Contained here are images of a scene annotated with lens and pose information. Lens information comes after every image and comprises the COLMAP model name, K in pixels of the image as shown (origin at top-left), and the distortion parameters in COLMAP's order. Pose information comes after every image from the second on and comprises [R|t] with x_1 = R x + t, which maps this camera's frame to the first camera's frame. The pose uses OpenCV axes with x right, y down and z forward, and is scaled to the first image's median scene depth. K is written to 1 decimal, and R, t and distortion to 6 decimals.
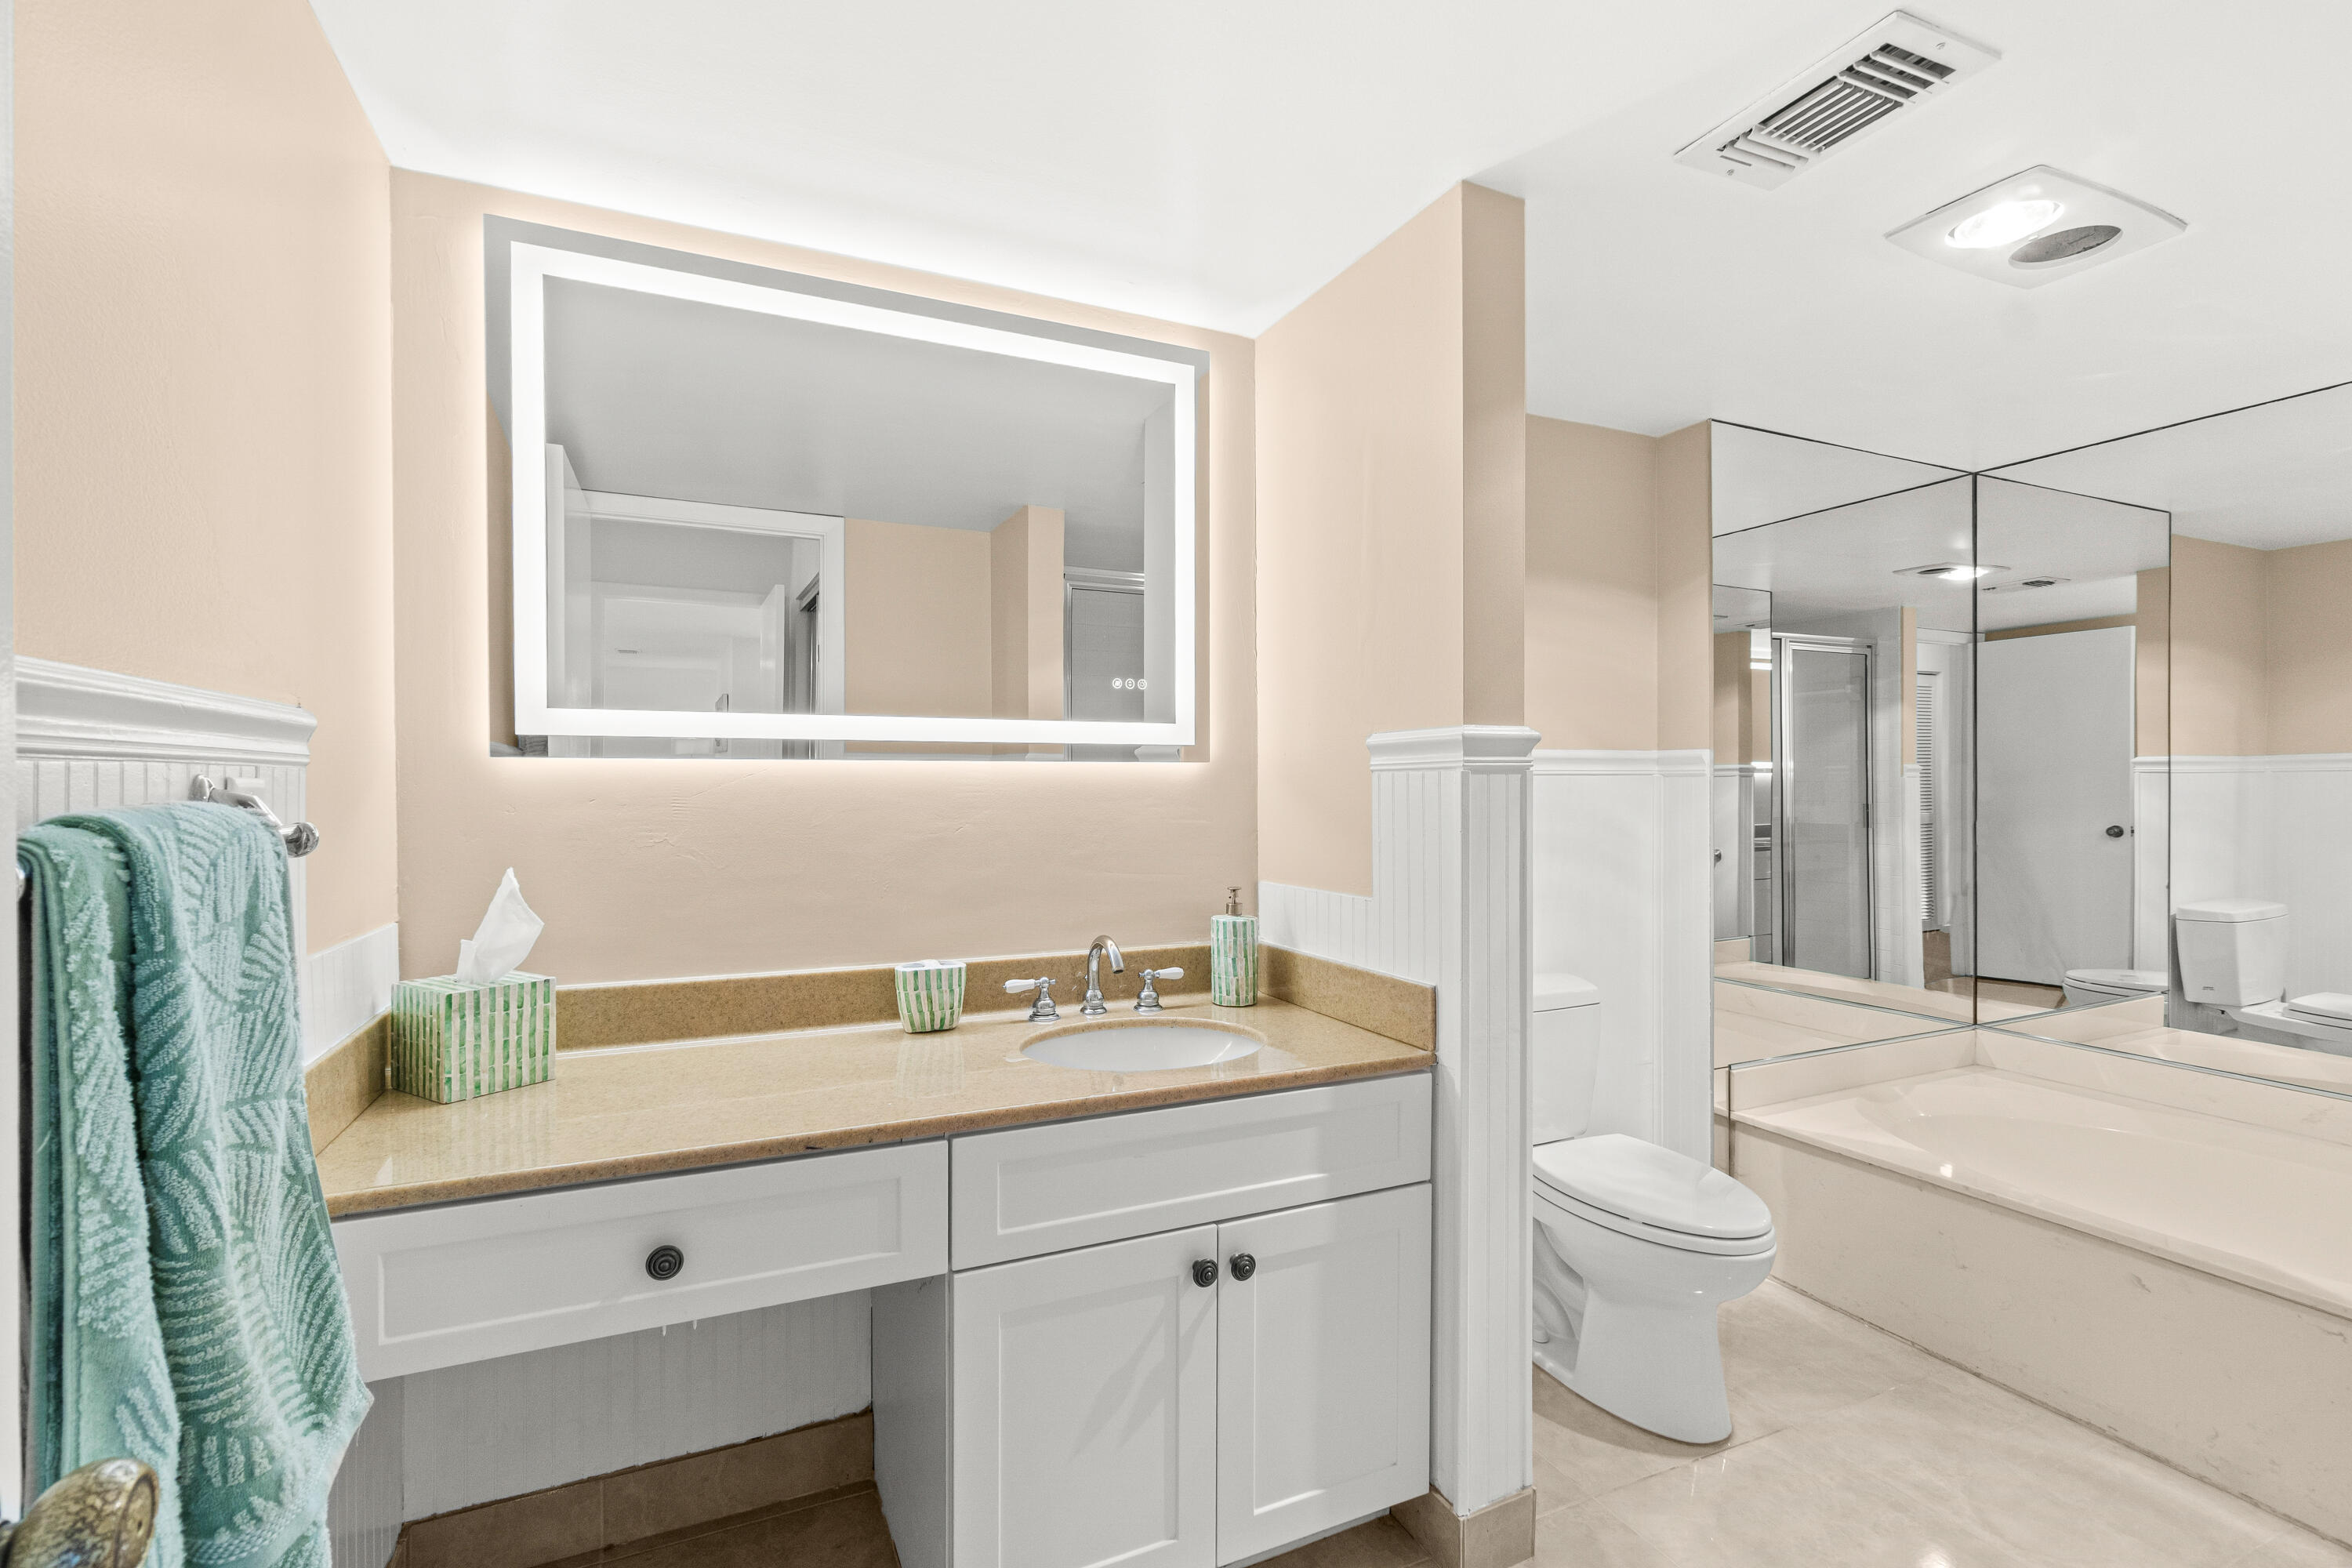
lens RADIAL K [[1033.7, 0, 1161.8], [0, 1033.7, 762.9], [0, 0, 1]] dist [-0.000347, 0.001010]
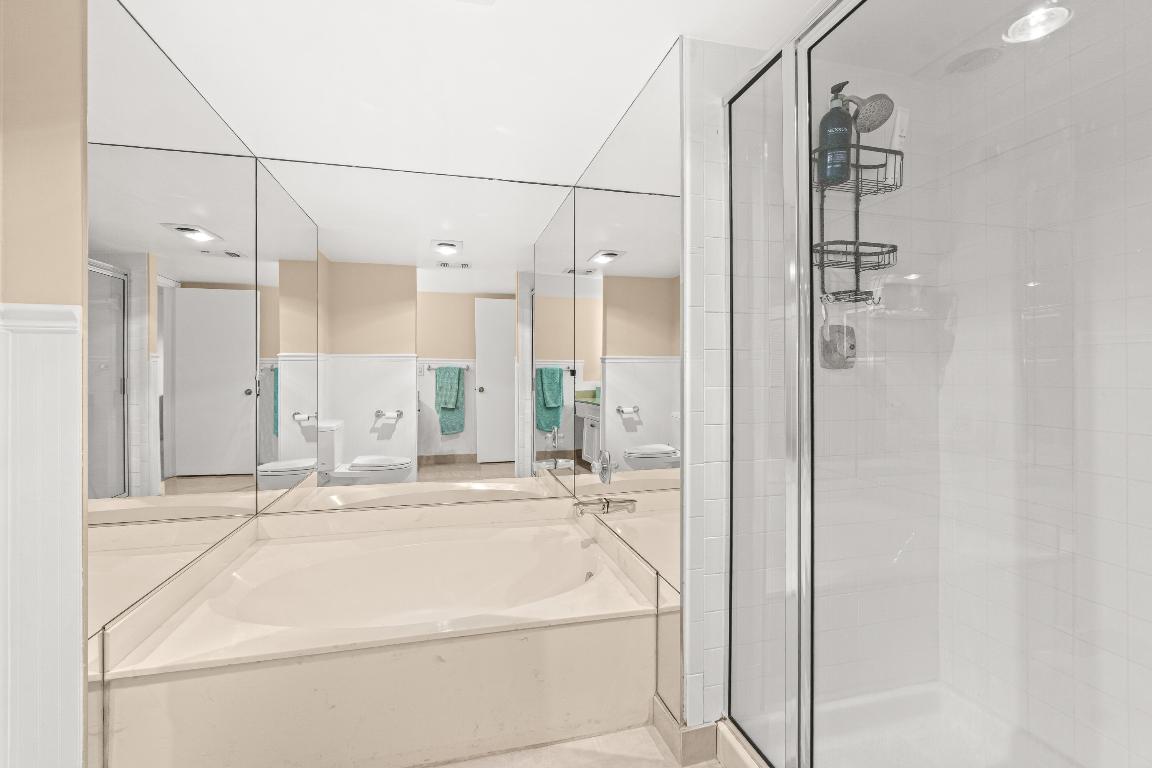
lens RADIAL K [[506.3, 0, 569.1], [0, 506.3, 373.7], [0, 0, 1]] dist [-0.000347, 0.001010]
pose [[0.175659, 0.004635, 0.984440, 0.109311], [-0.020004, 0.999799, -0.001138, 0.030908], [-0.984248, -0.019493, 0.175716, 0.354555]]
